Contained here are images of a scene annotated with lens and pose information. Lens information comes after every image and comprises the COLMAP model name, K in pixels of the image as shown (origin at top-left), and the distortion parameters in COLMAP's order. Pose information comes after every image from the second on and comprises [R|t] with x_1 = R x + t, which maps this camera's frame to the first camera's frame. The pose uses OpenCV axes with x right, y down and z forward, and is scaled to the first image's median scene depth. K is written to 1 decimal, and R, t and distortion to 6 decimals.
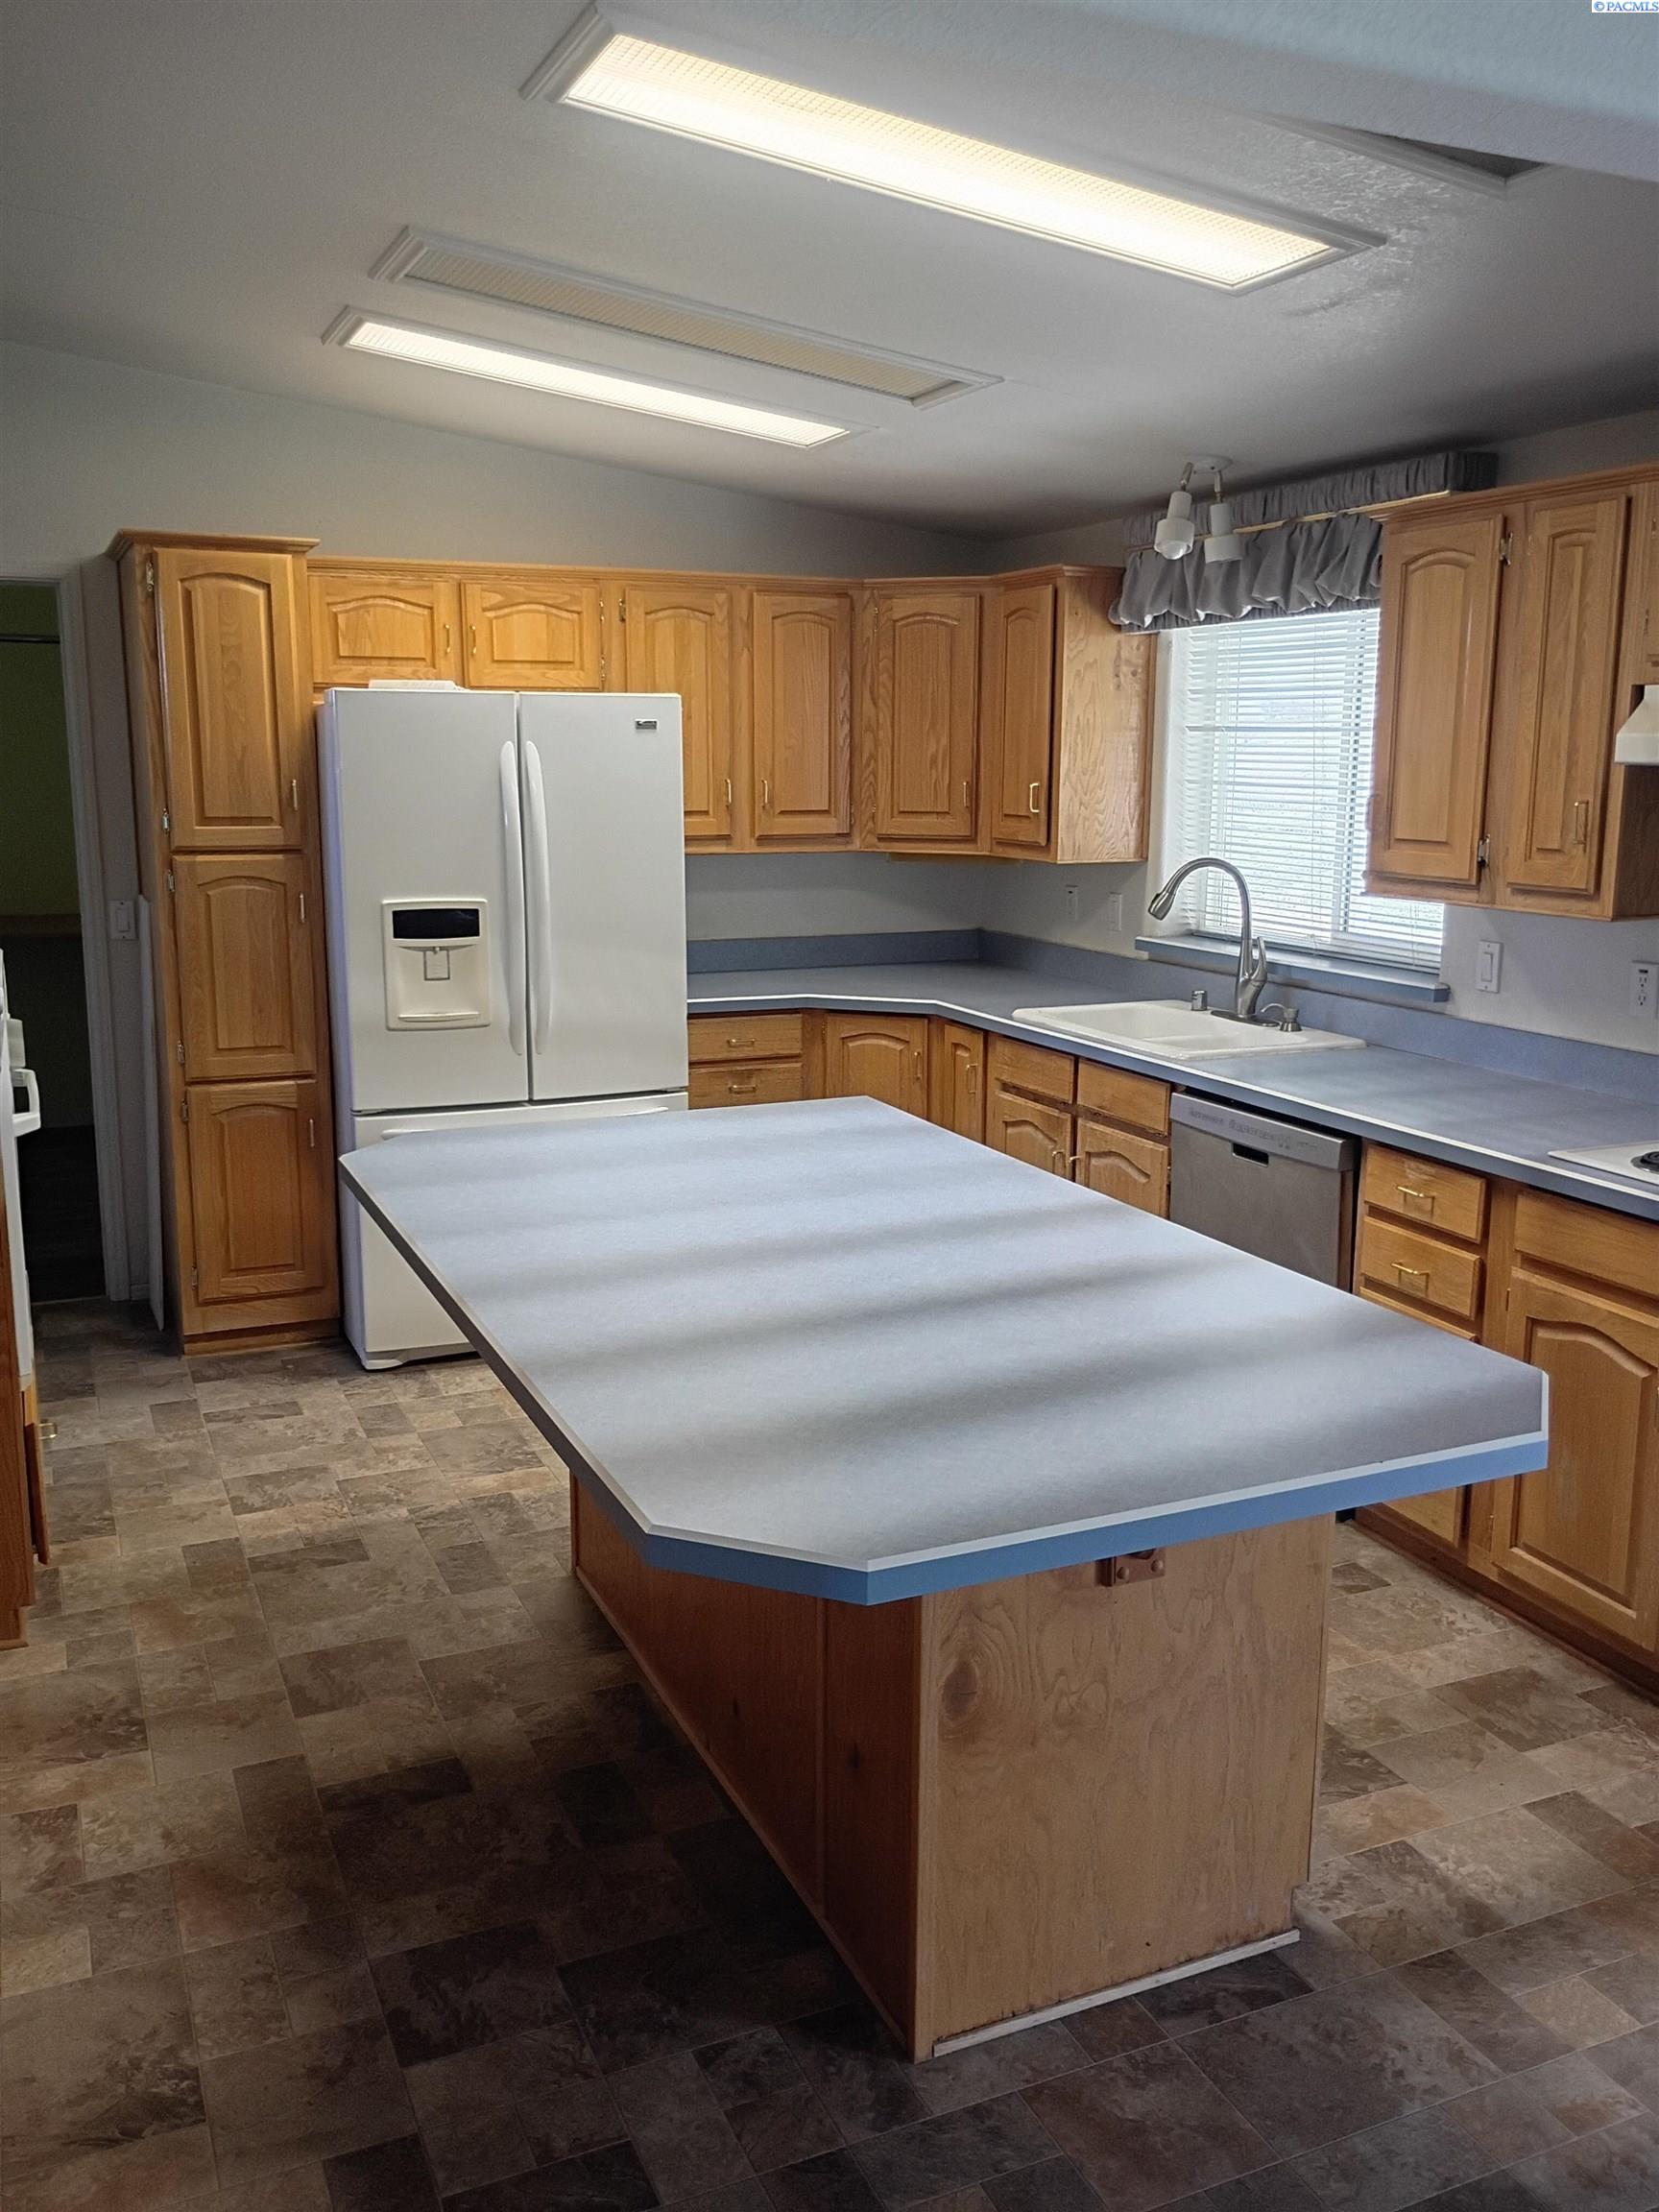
lens RADIAL K [[1841.2, 0, 809.3], [0, 1841.2, 1100.6], [0, 0, 1]] dist [0.034868, -0.039109]
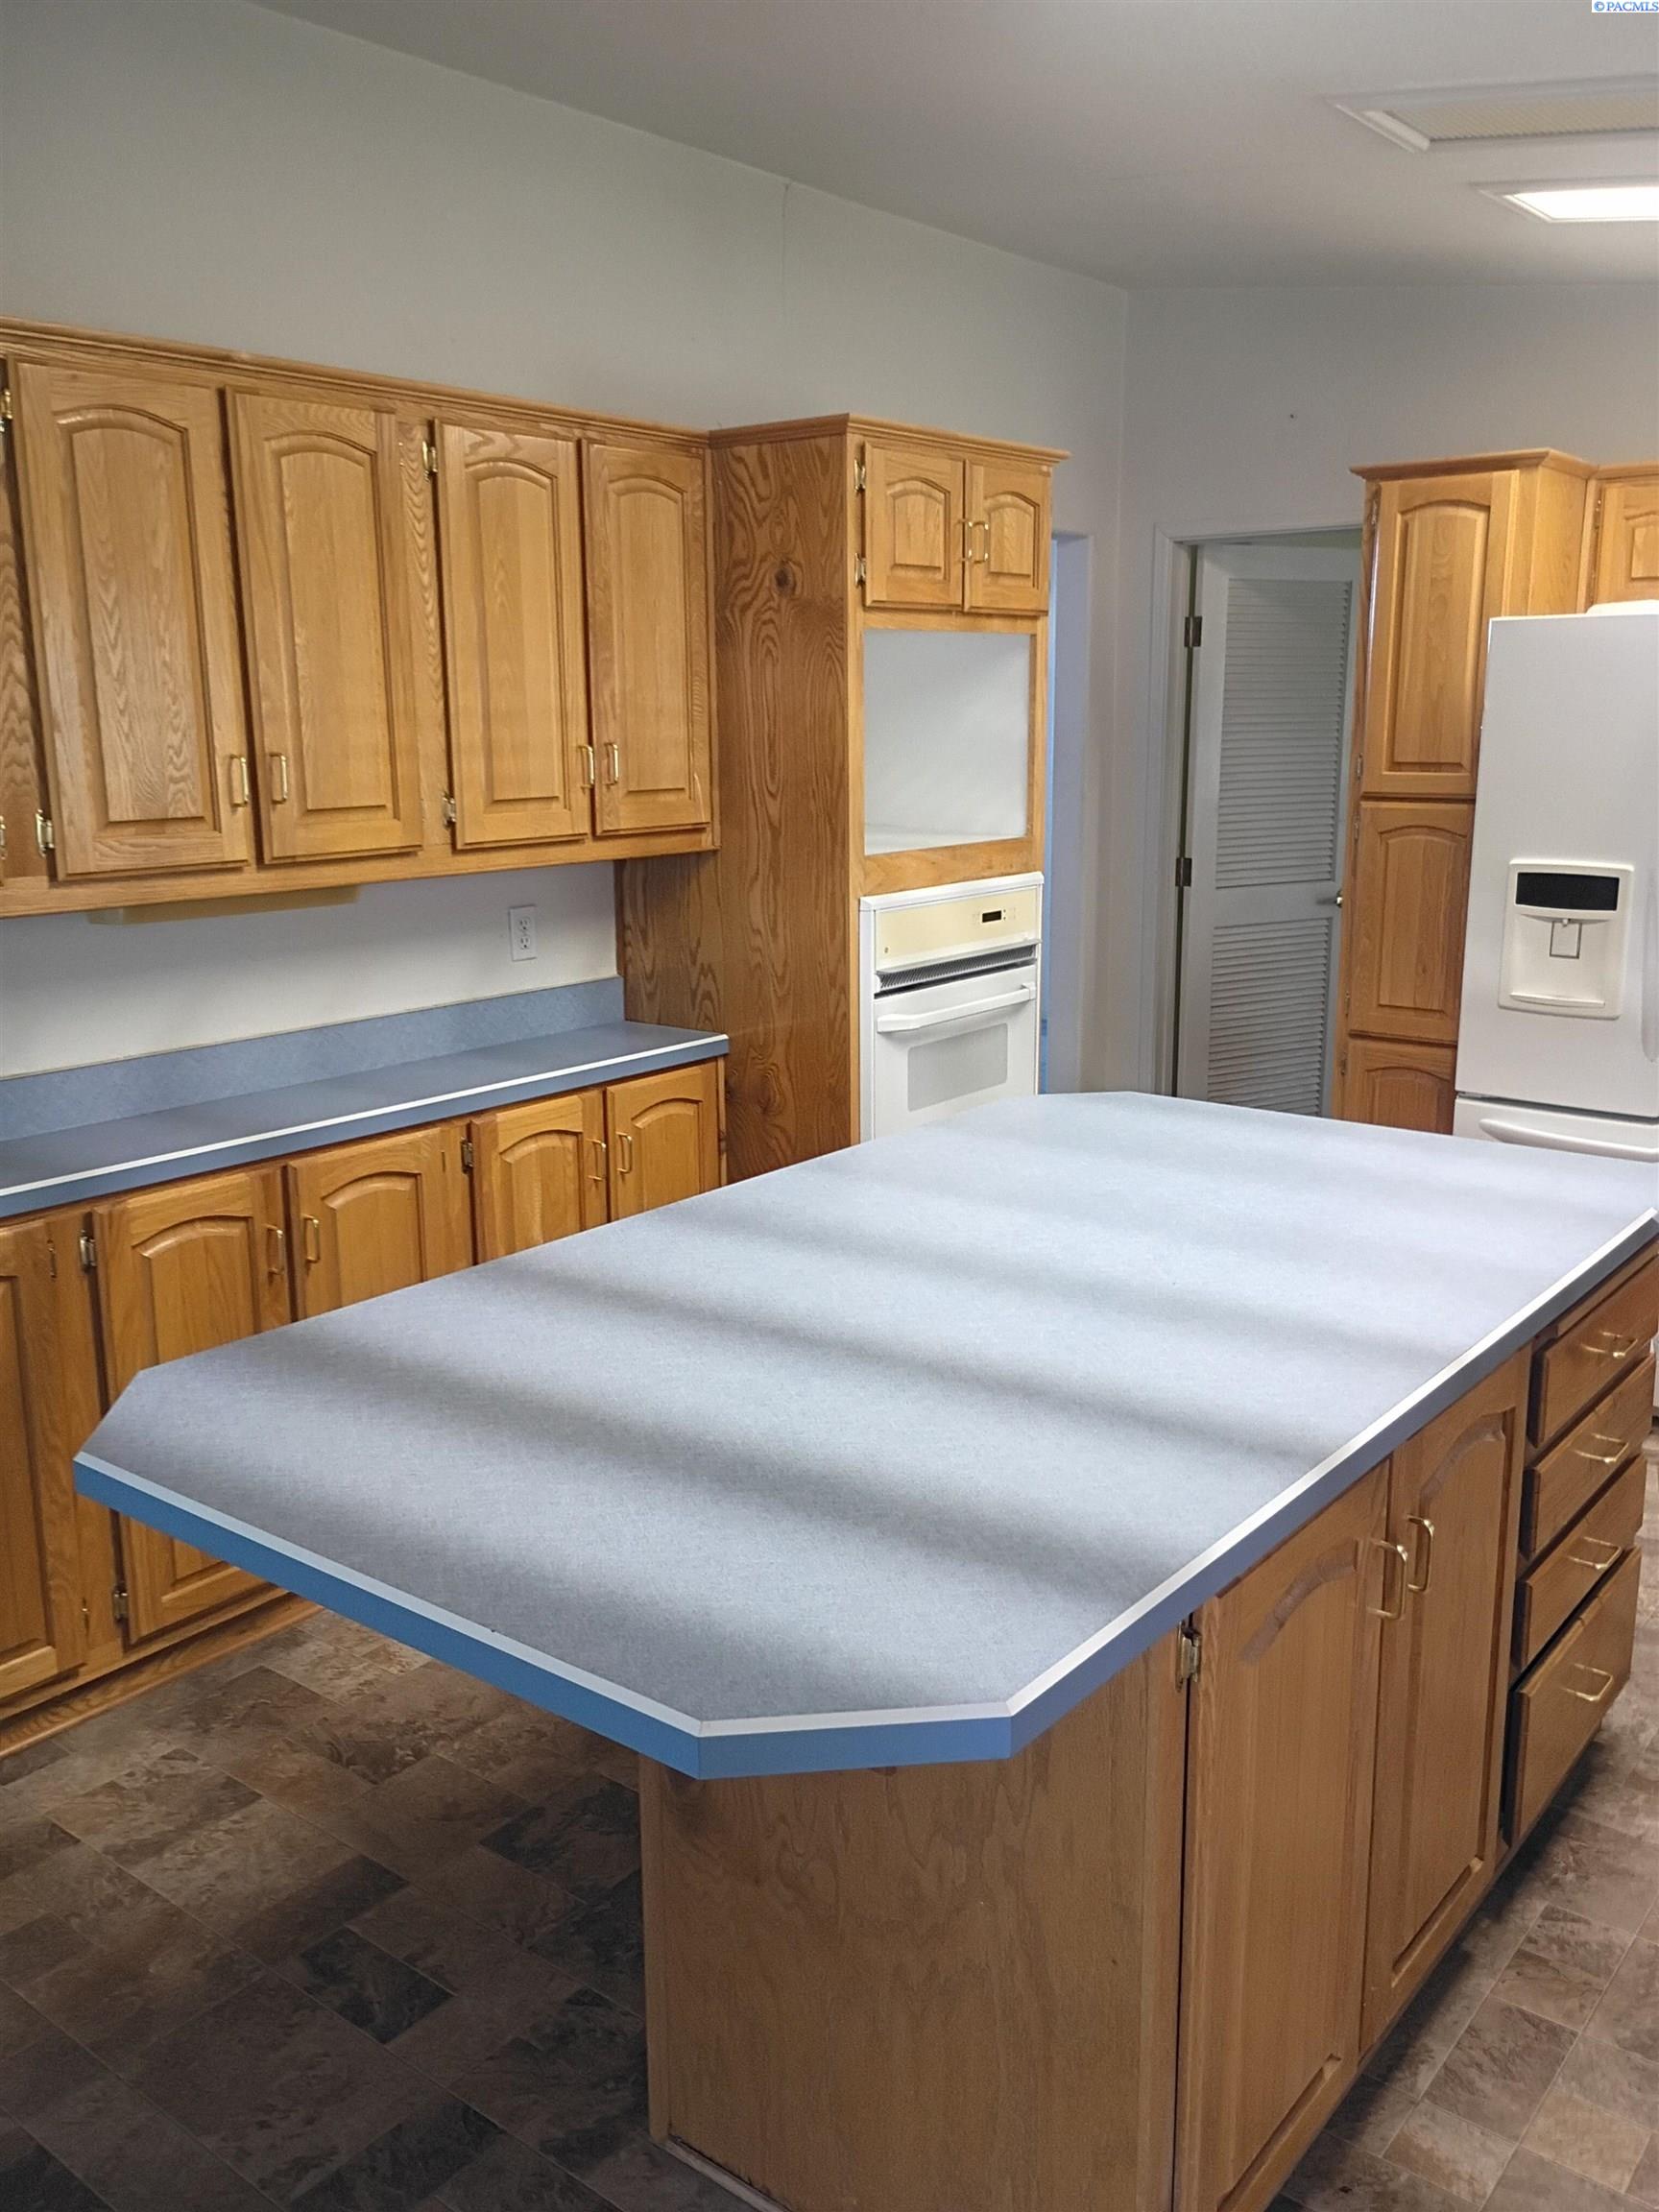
lens RADIAL K [[1841.2, 0, 834.6], [0, 1841.2, 1093.3], [0, 0, 1]] dist [0.034868, -0.039109]
pose [[0.455775, 0.173317, -0.873058, 0.409055], [-0.153186, 0.981498, 0.114874, -0.051316], [0.876814, 0.081383, 0.473892, 0.310942]]
